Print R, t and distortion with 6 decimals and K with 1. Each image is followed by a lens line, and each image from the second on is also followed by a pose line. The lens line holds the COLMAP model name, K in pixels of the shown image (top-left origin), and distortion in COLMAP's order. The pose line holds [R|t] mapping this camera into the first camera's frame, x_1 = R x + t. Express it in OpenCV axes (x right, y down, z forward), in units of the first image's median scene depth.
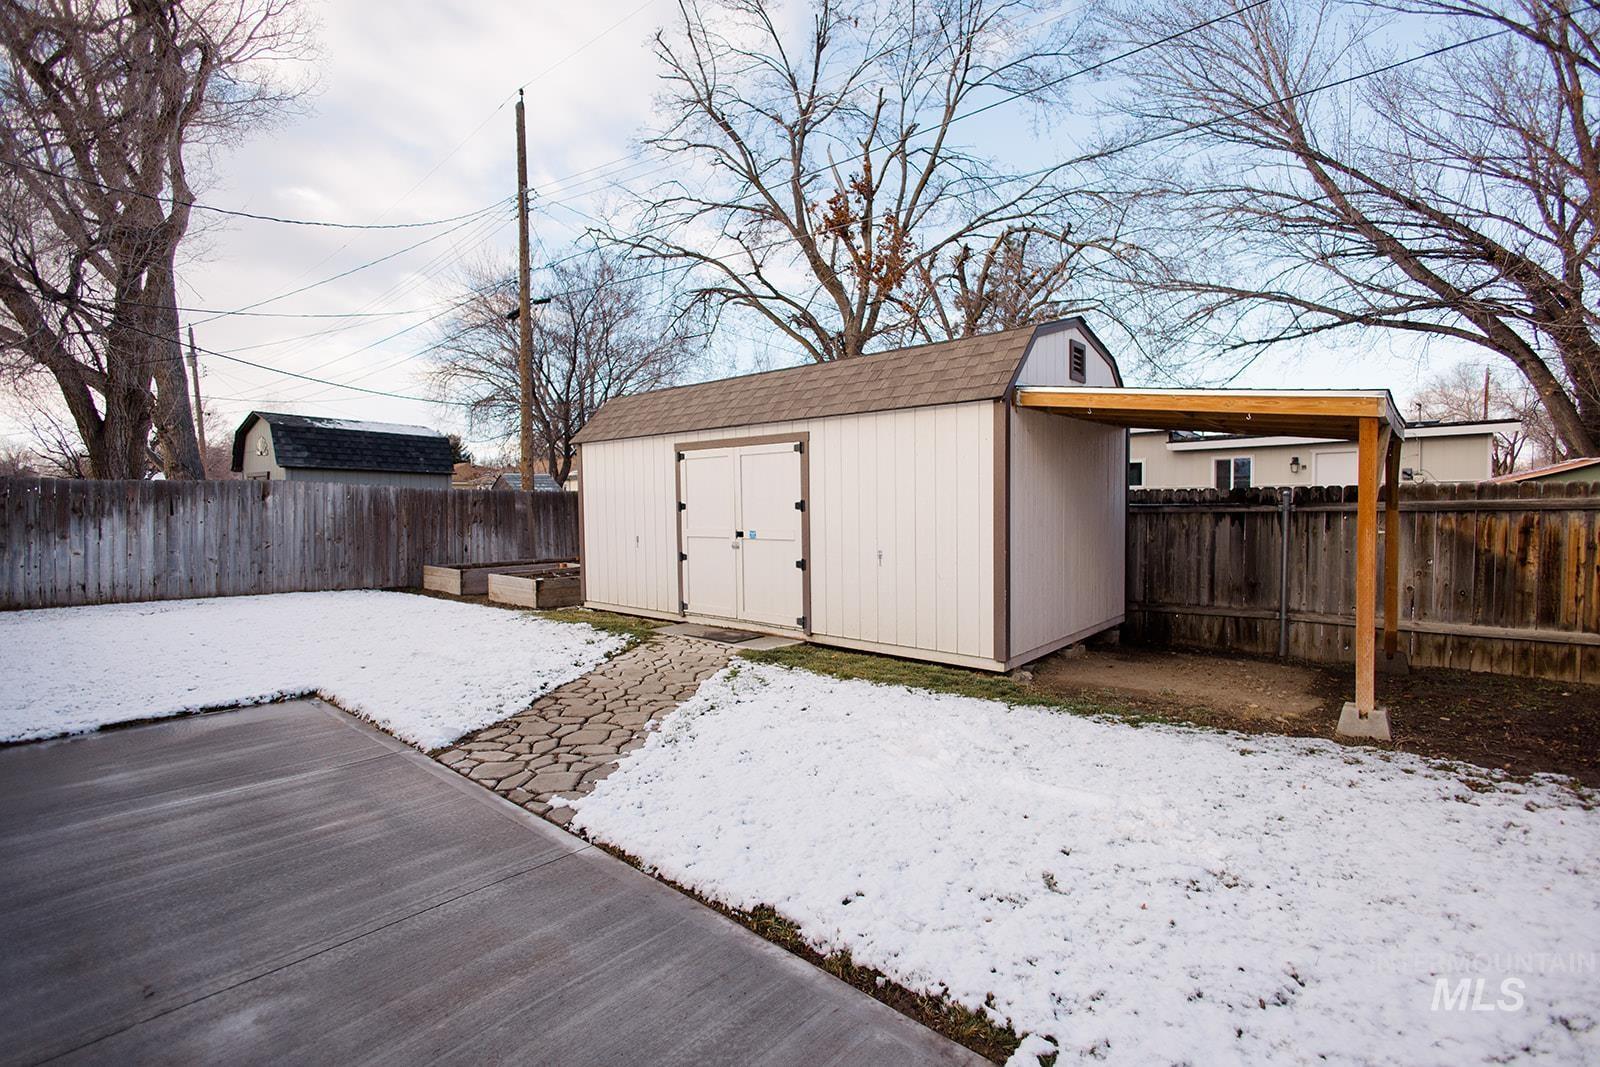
lens RADIAL K [[728.0, 0, 805.7], [0, 728.0, 541.3], [0, 0, 1]] dist [0.012703, -0.006906]
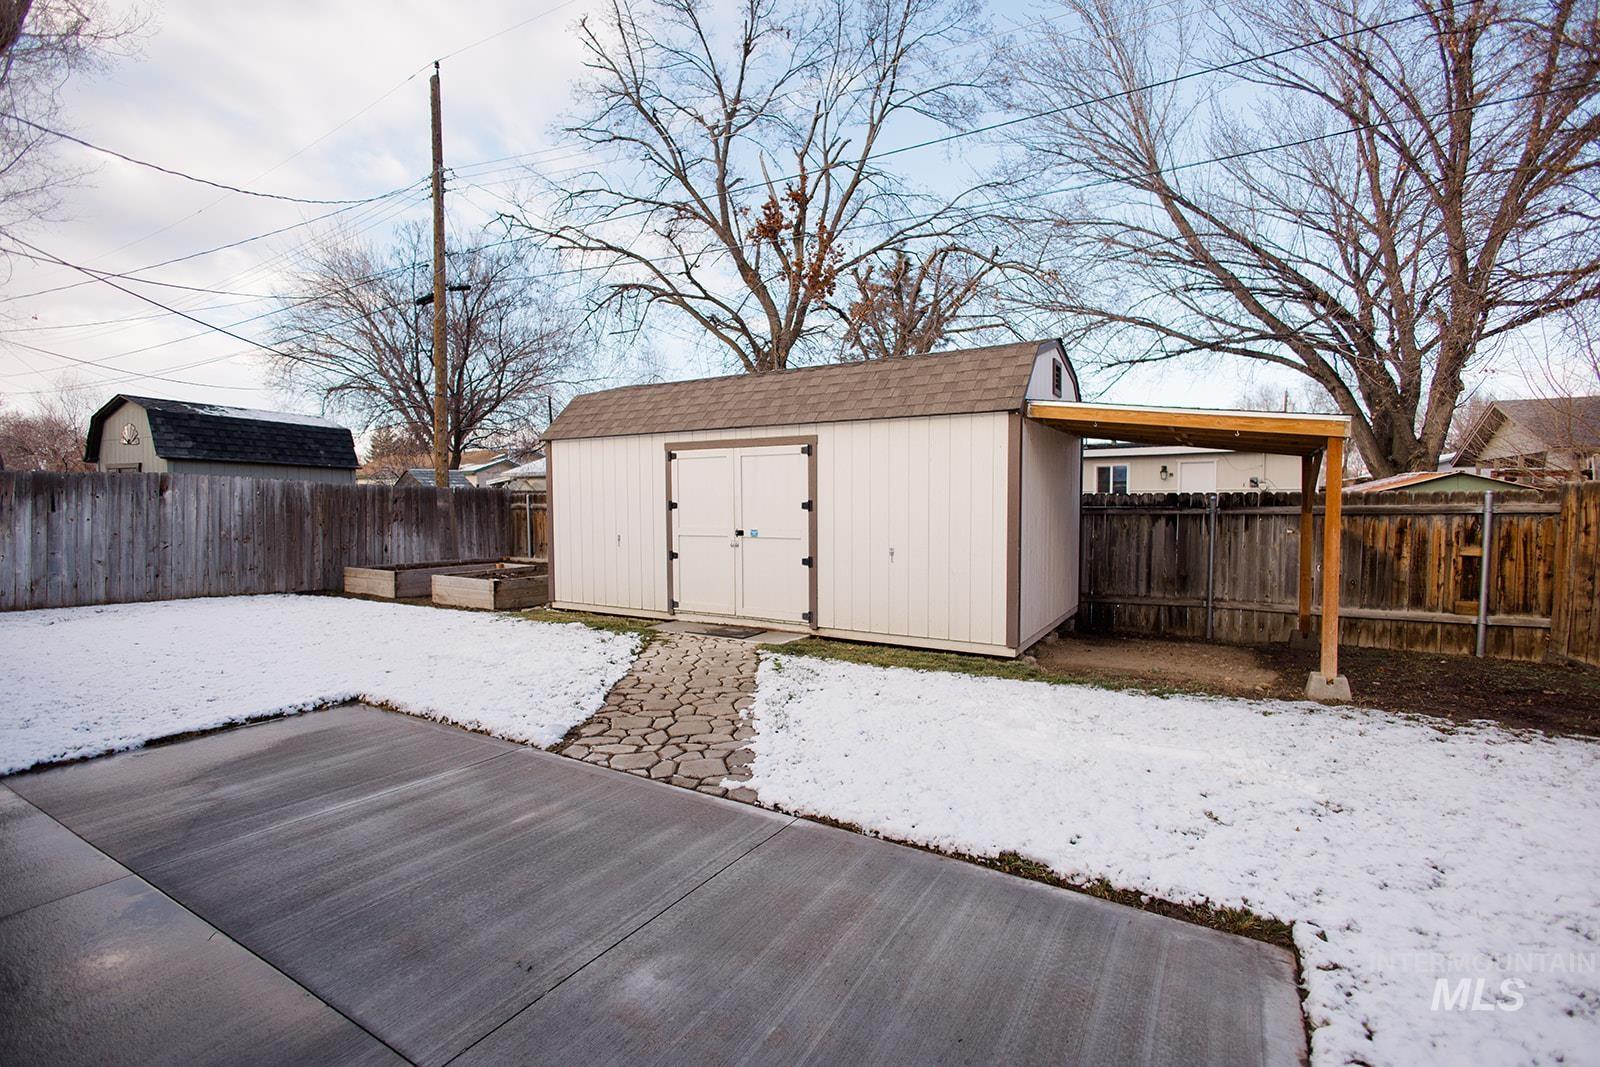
lens RADIAL K [[728.0, 0, 802.3], [0, 728.0, 543.4], [0, 0, 1]] dist [0.012703, -0.006906]
pose [[0.984614, -0.001593, 0.174739, -0.198173], [0.001137, 0.999996, 0.002713, 0.002115], [-0.174742, -0.002472, 0.984611, -0.028483]]
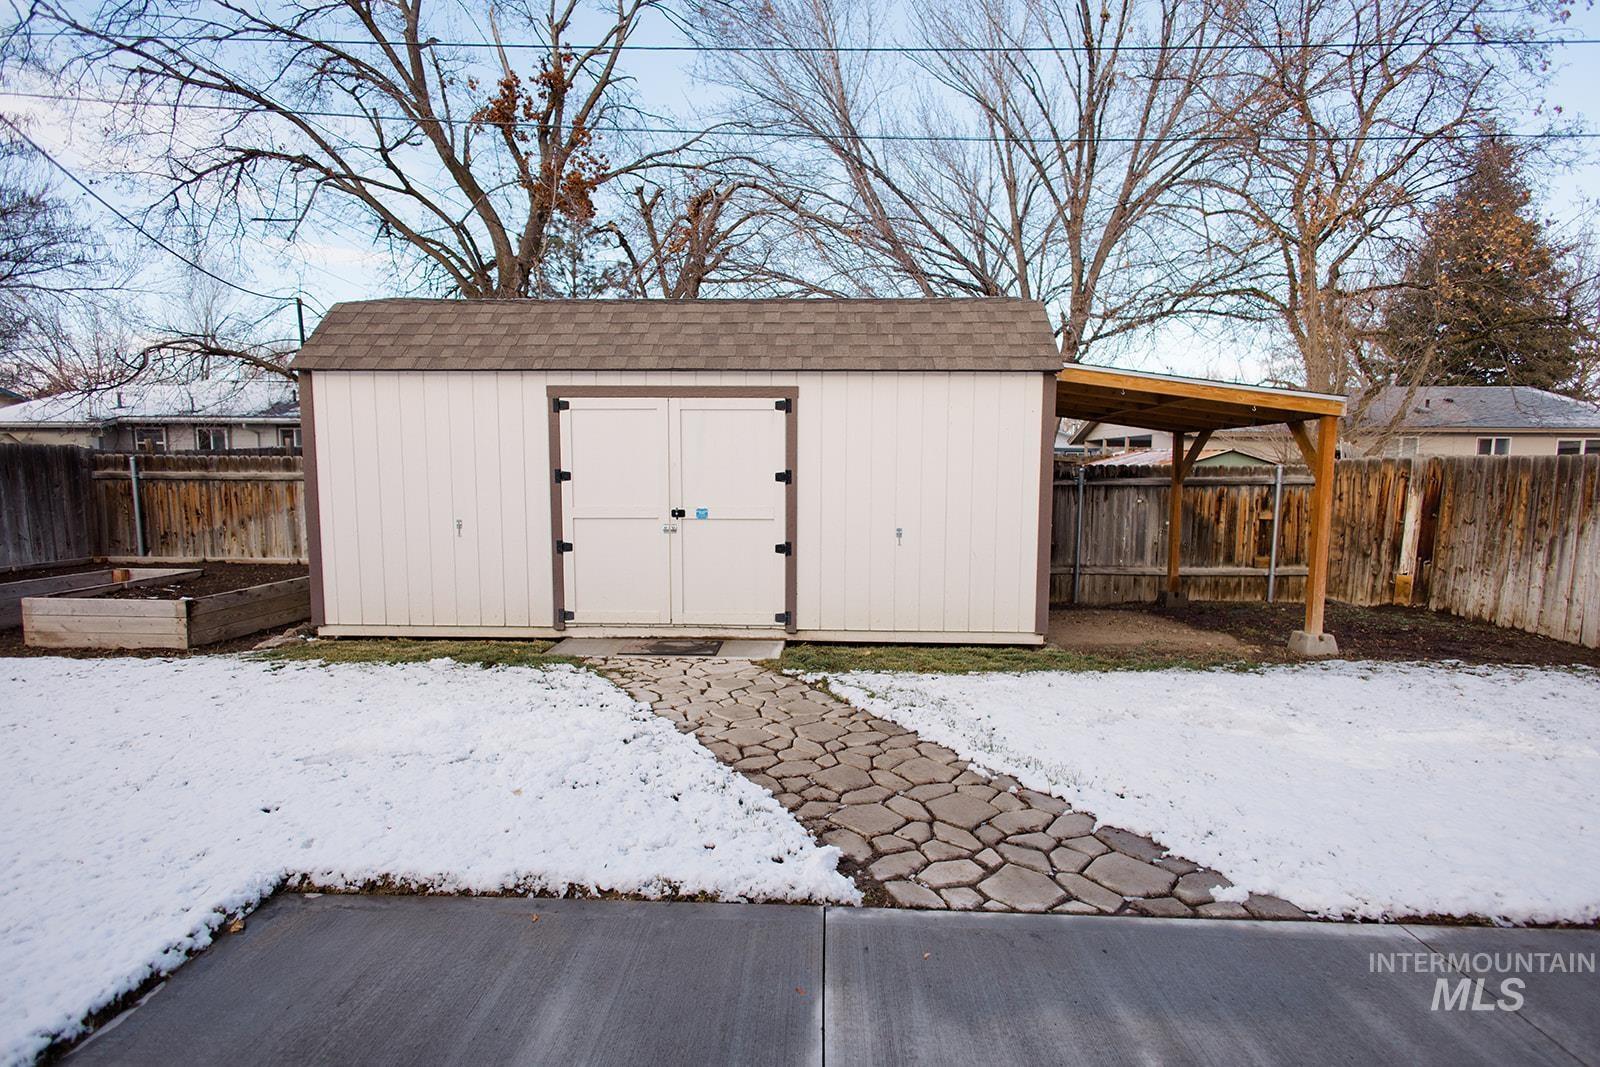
lens RADIAL K [[749.8, 0, 808.1], [0, 749.8, 550.4], [0, 0, 1]] dist [0.010440, -0.004121]
pose [[0.776569, -0.052808, 0.627815, -0.522767], [0.021361, 0.998115, 0.057534, -0.015121], [-0.629670, -0.031268, 0.776233, 0.328428]]
